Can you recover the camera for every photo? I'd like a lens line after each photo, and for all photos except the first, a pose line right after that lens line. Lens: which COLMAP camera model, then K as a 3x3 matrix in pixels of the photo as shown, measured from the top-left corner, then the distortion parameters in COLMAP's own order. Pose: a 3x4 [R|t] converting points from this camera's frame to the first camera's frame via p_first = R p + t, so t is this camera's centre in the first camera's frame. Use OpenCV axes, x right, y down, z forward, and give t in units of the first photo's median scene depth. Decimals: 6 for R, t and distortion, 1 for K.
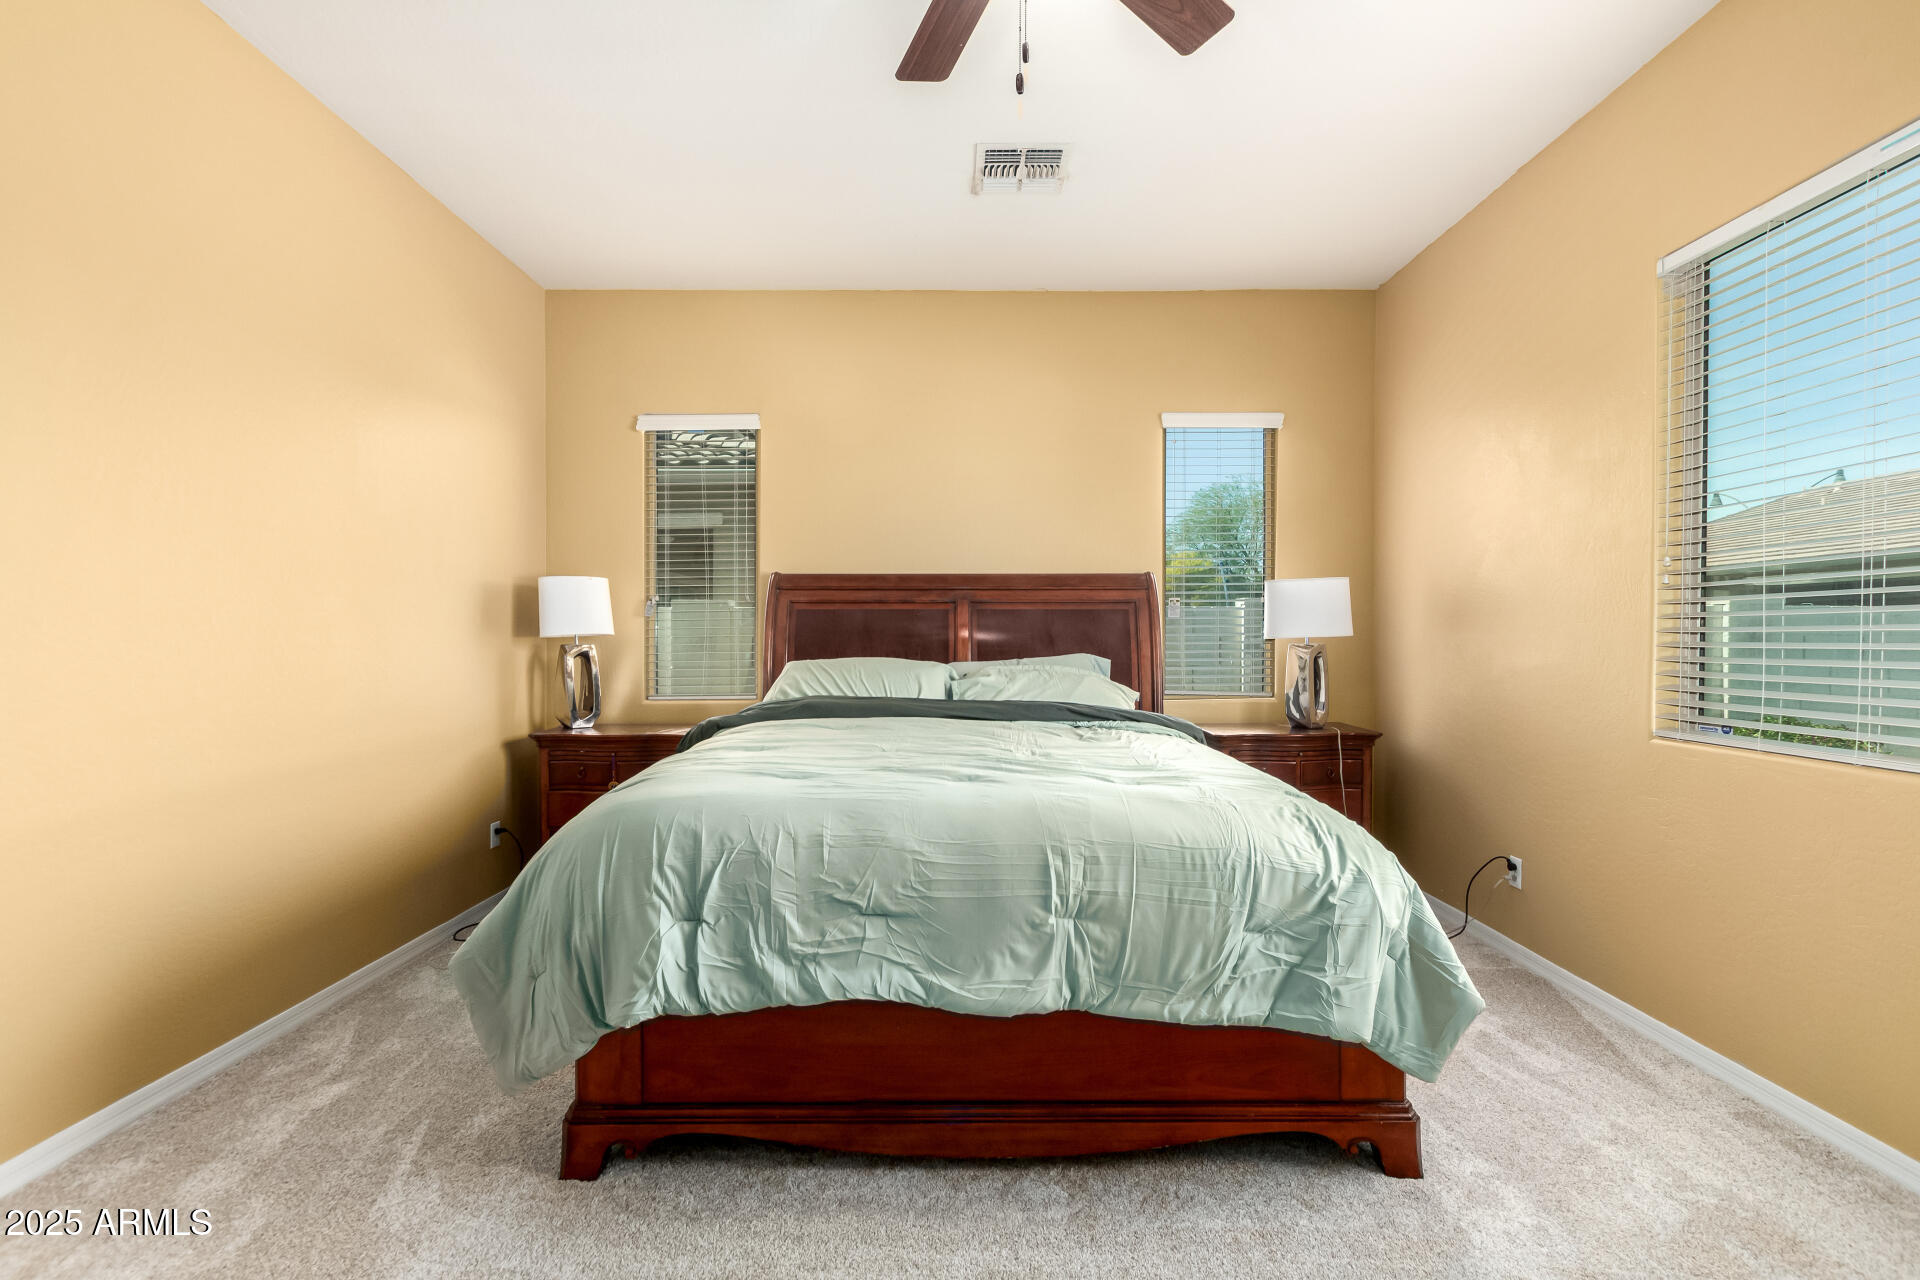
lens RADIAL K [[888.2, 0, 960.8], [0, 888.2, 628.3], [0, 0, 1]] dist [0.010278, -0.006303]
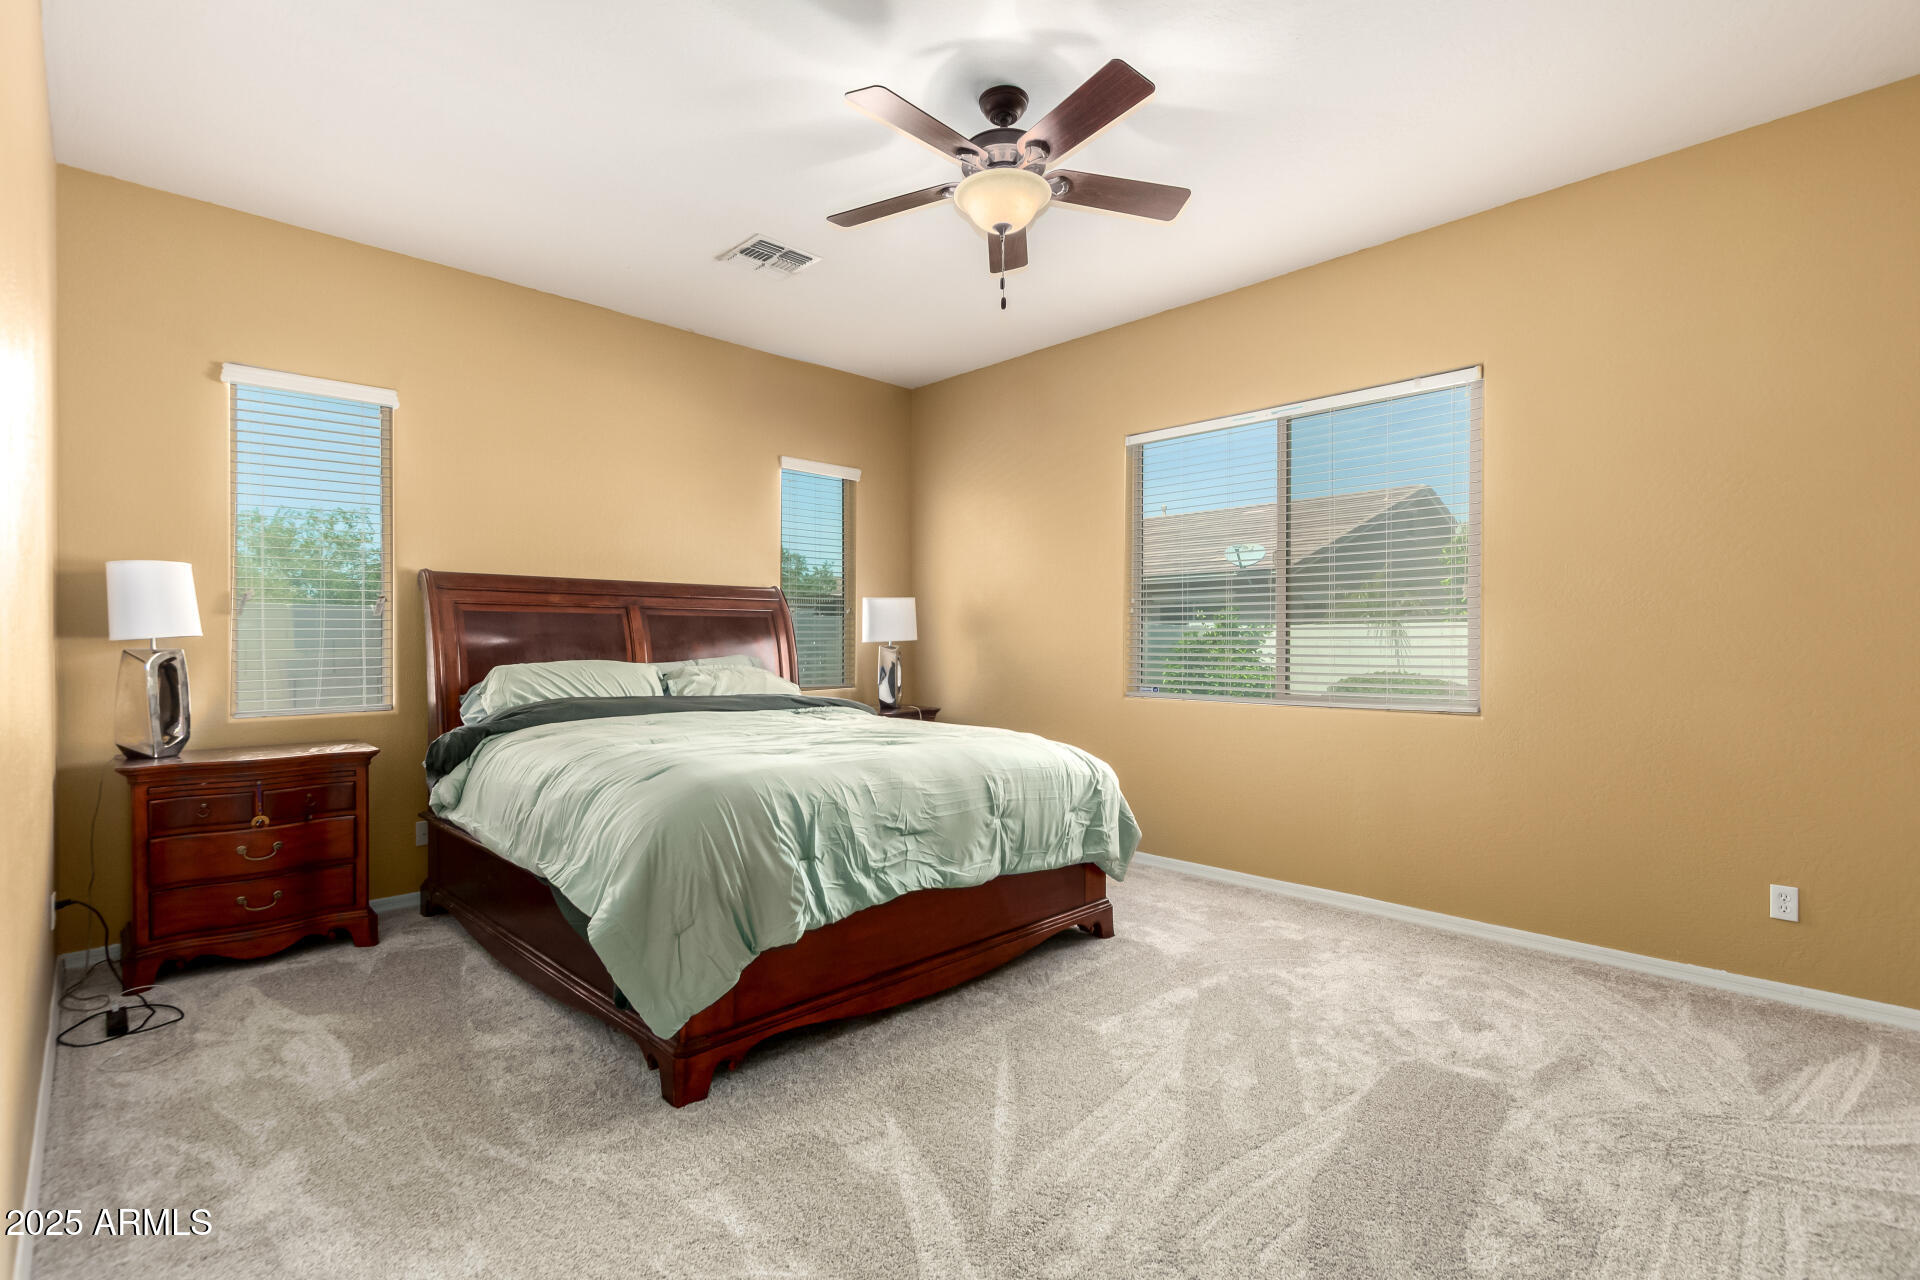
lens RADIAL K [[888.2, 0, 960.8], [0, 888.2, 628.3], [0, 0, 1]] dist [0.010278, -0.006303]
pose [[0.710621, 0.012983, 0.703455, -1.059819], [-0.011220, 0.999912, -0.007120, -0.003954], [-0.703485, -0.002833, 0.710704, -0.087764]]
